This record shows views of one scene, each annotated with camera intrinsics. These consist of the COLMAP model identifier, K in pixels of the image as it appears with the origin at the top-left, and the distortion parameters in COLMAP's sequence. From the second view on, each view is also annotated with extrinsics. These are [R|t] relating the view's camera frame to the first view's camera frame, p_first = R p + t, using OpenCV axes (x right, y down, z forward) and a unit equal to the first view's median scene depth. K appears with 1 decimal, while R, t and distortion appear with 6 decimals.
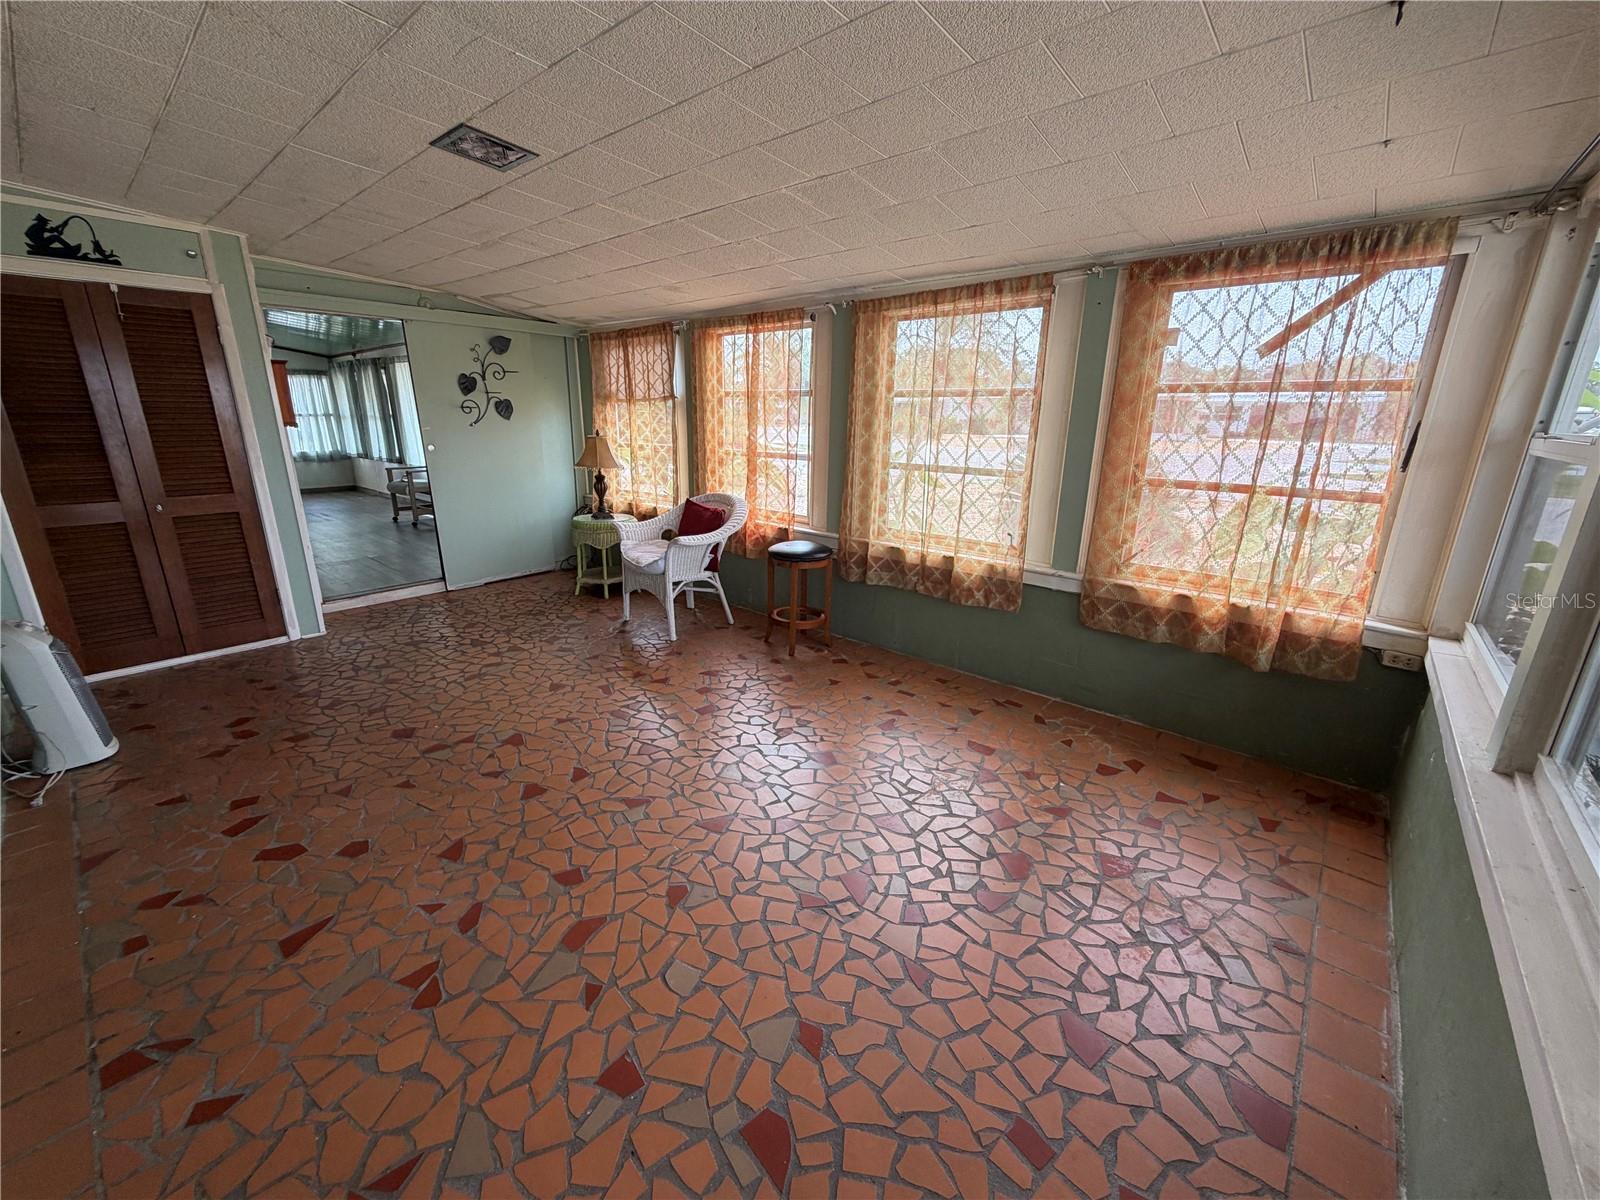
lens RADIAL K [[638.9, 0, 800.0], [0, 638.9, 600.0], [0, 0, 1]] dist [0.001468, -0.000153]
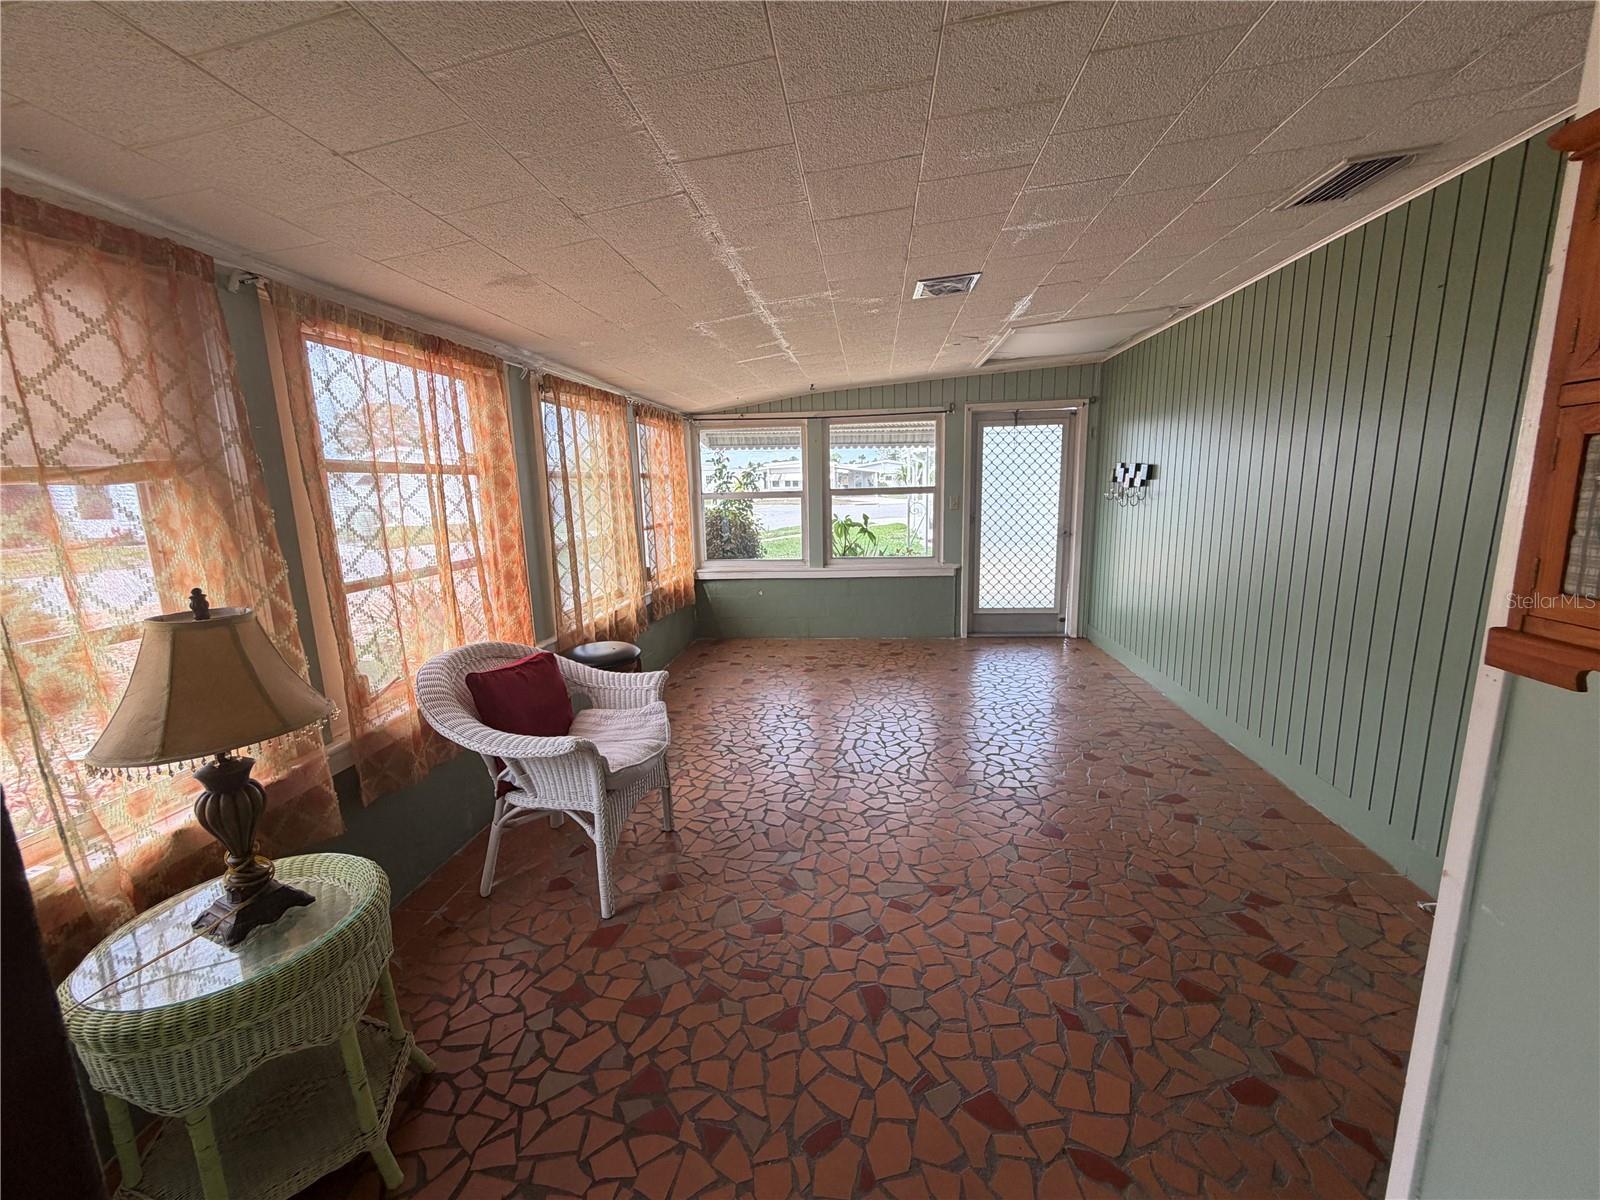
lens RADIAL K [[638.9, 0, 800.0], [0, 638.9, 600.0], [0, 0, 1]] dist [0.001468, -0.000153]
pose [[-0.570703, -0.145611, 0.808143, -1.108397], [0.247672, 0.907798, 0.338470, -0.490354], [-0.782916, 0.393320, -0.482019, 1.600017]]
